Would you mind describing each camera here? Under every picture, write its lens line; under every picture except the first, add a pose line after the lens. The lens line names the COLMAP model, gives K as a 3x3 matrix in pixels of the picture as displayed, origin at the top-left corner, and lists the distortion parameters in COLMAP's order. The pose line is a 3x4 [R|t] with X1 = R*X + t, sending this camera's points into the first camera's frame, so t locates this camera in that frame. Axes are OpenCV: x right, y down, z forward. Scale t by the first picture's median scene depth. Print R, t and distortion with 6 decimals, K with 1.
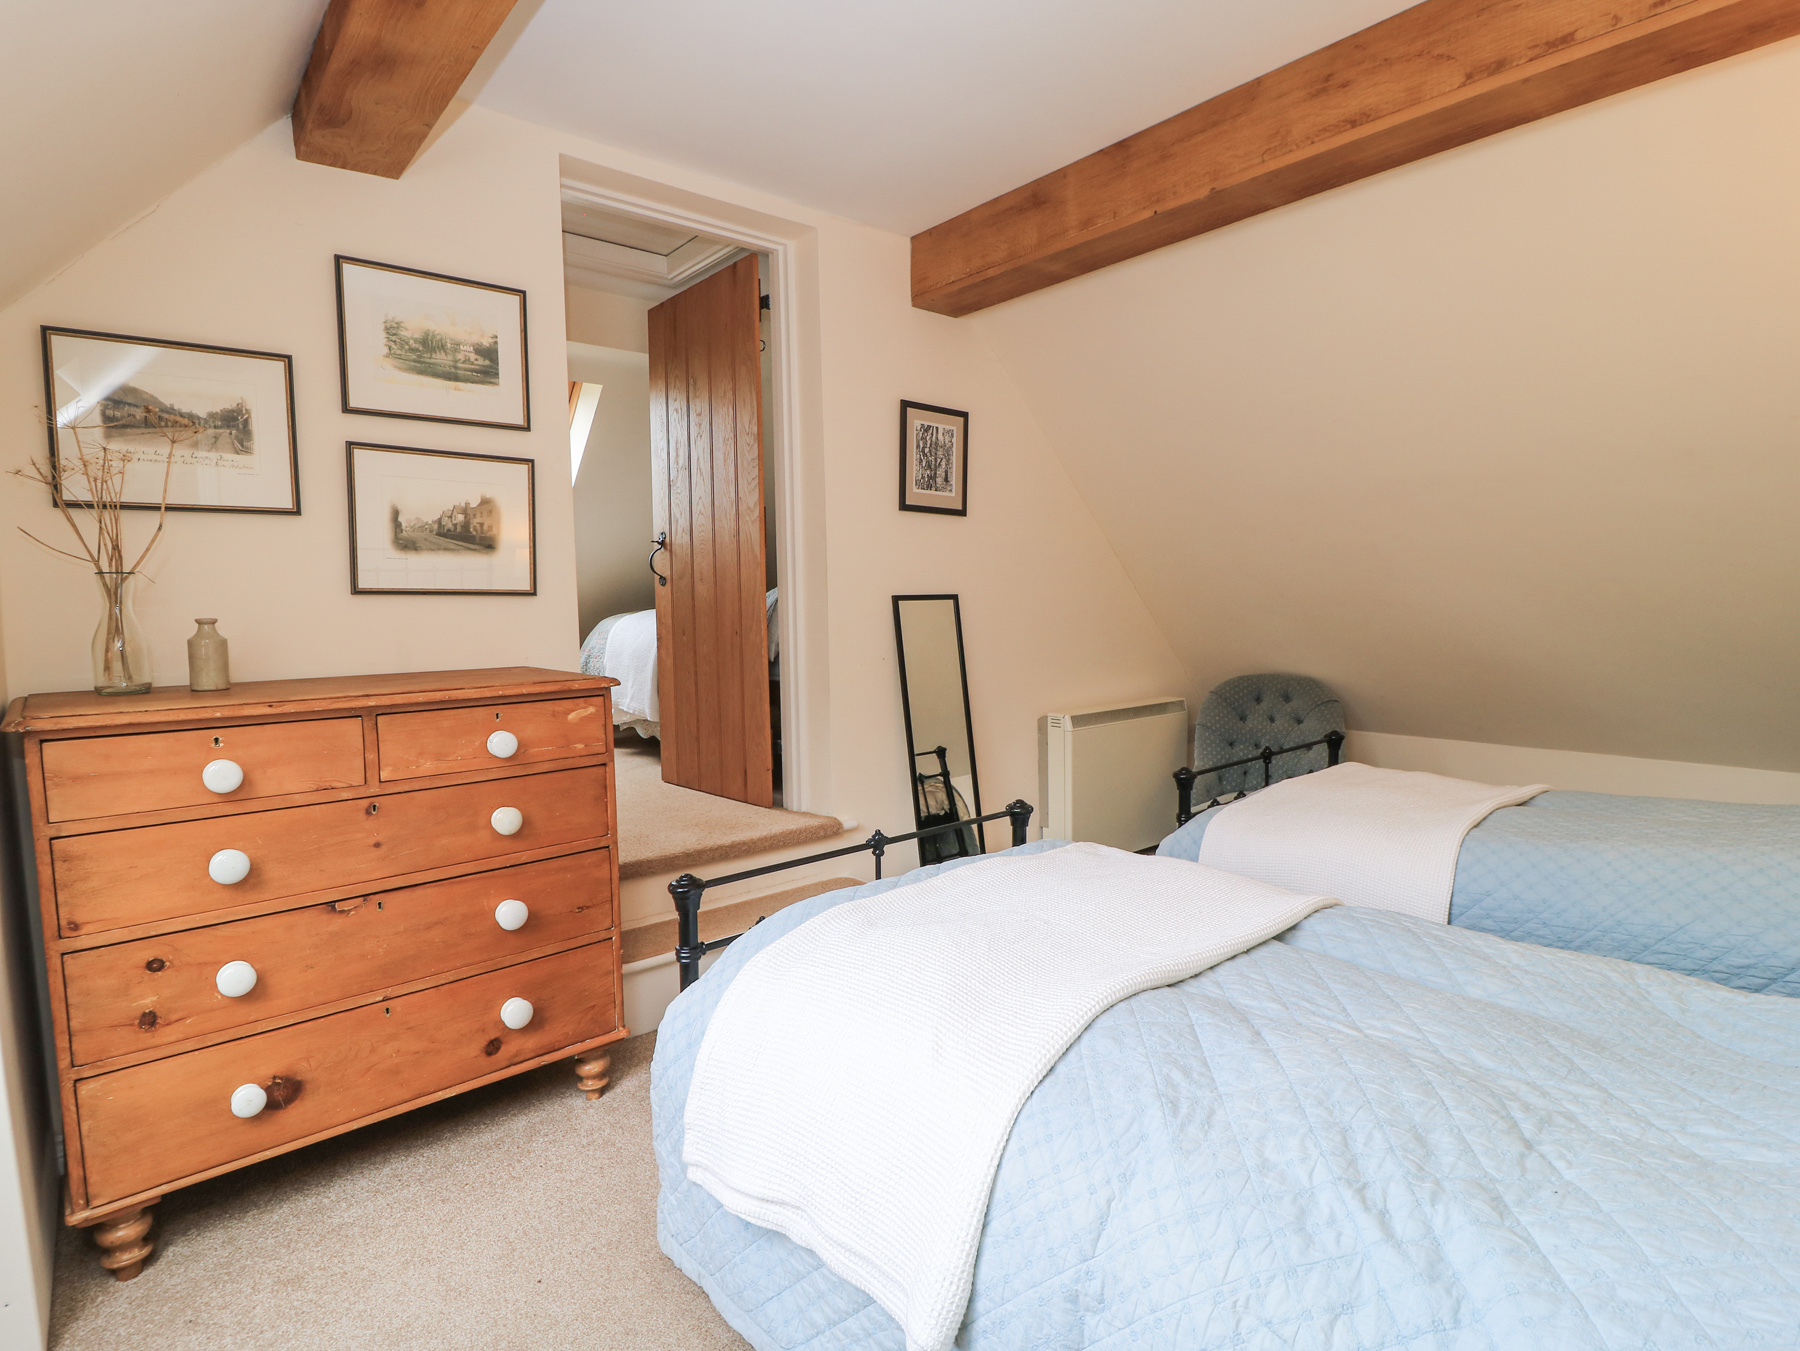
lens RADIAL K [[946.3, 0, 900.0], [0, 946.3, 675.5], [0, 0, 1]] dist [0.003678, -0.001029]
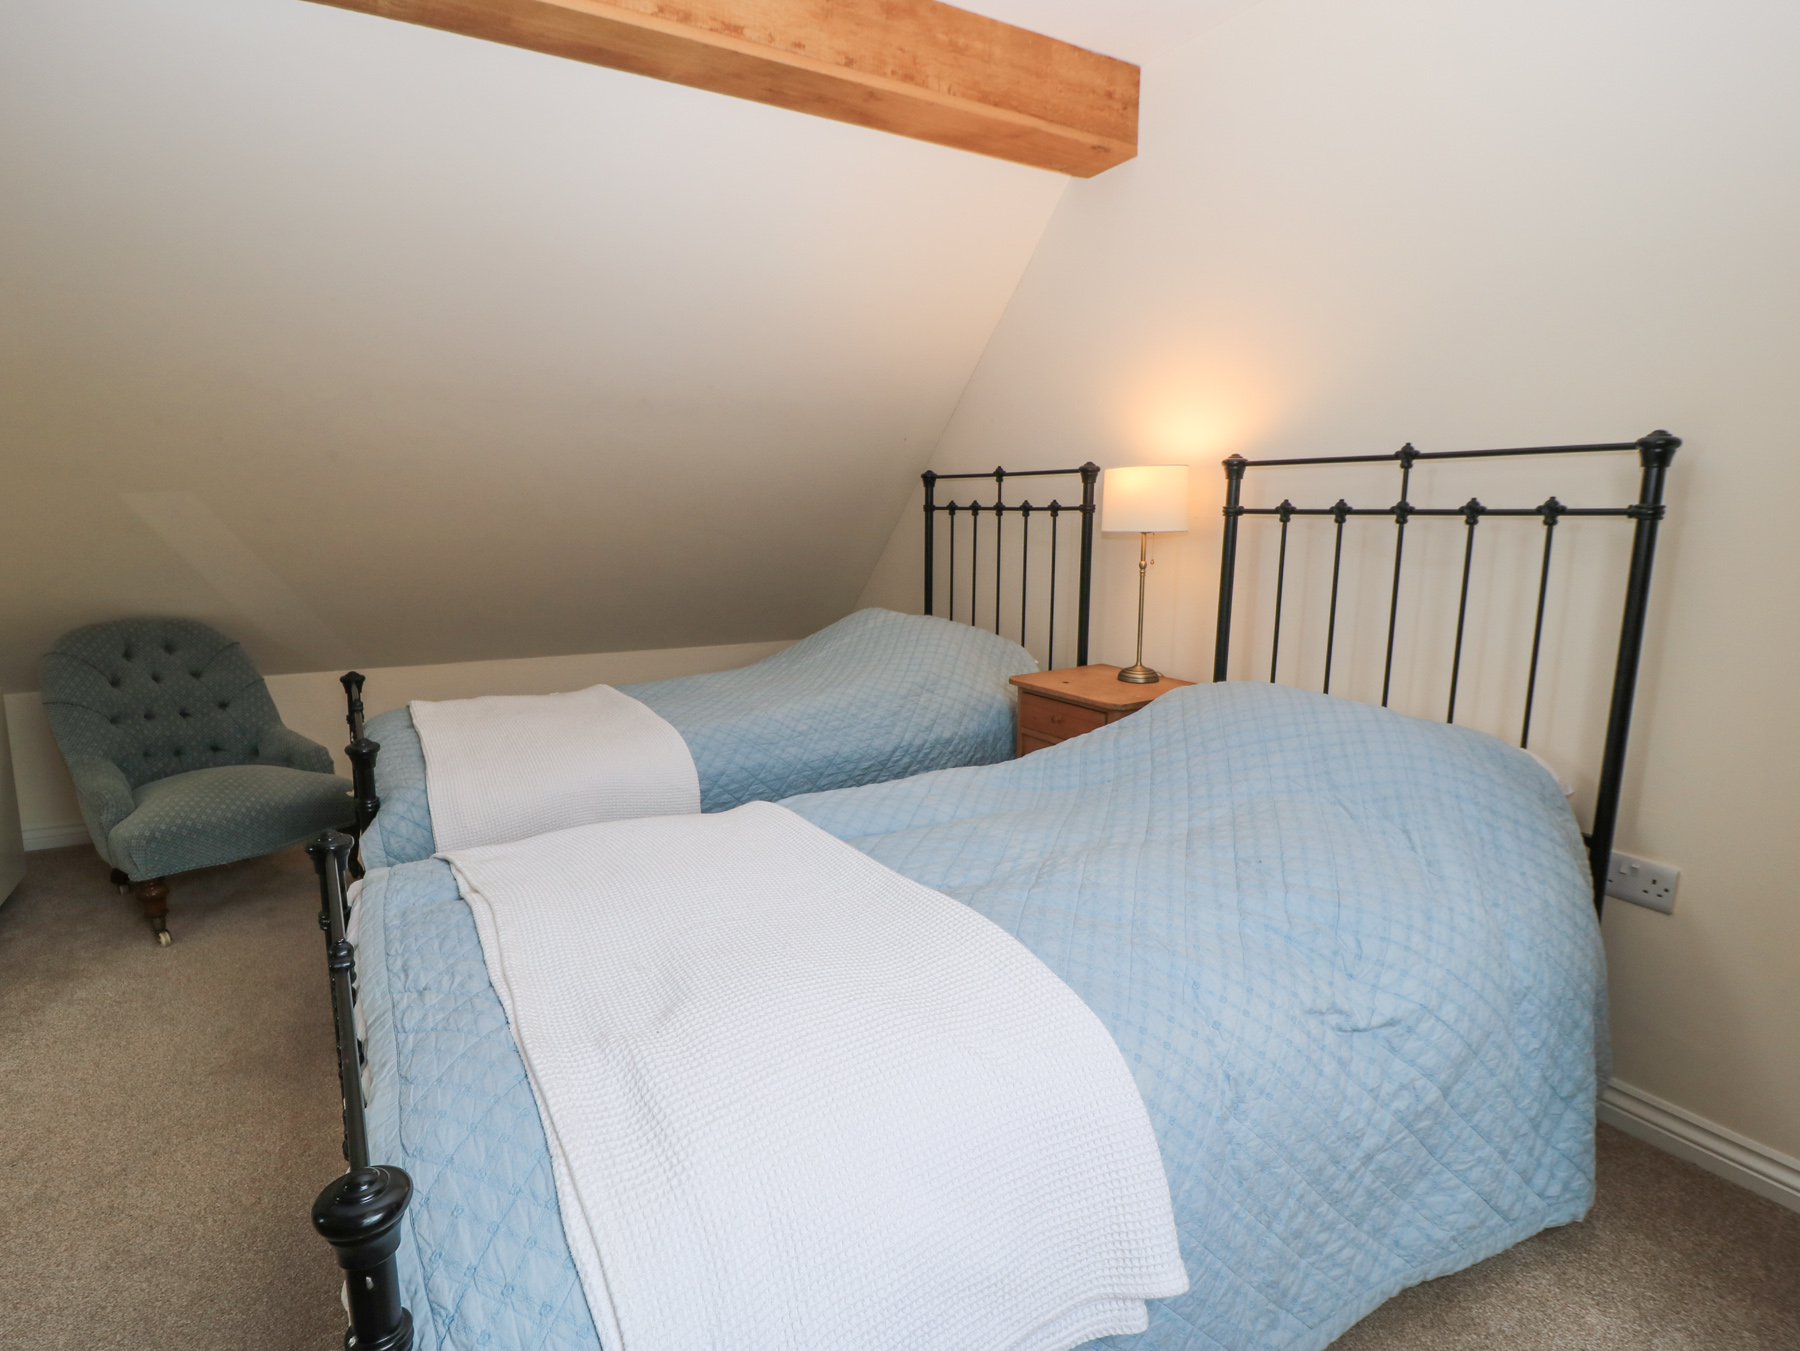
lens RADIAL K [[946.3, 0, 900.0], [0, 946.3, 675.5], [0, 0, 1]] dist [0.003678, -0.001029]
pose [[0.167579, -0.150407, 0.974318, -0.477831], [0.069809, 0.987623, 0.140454, -0.038720], [-0.983384, 0.044479, 0.176005, 0.592187]]
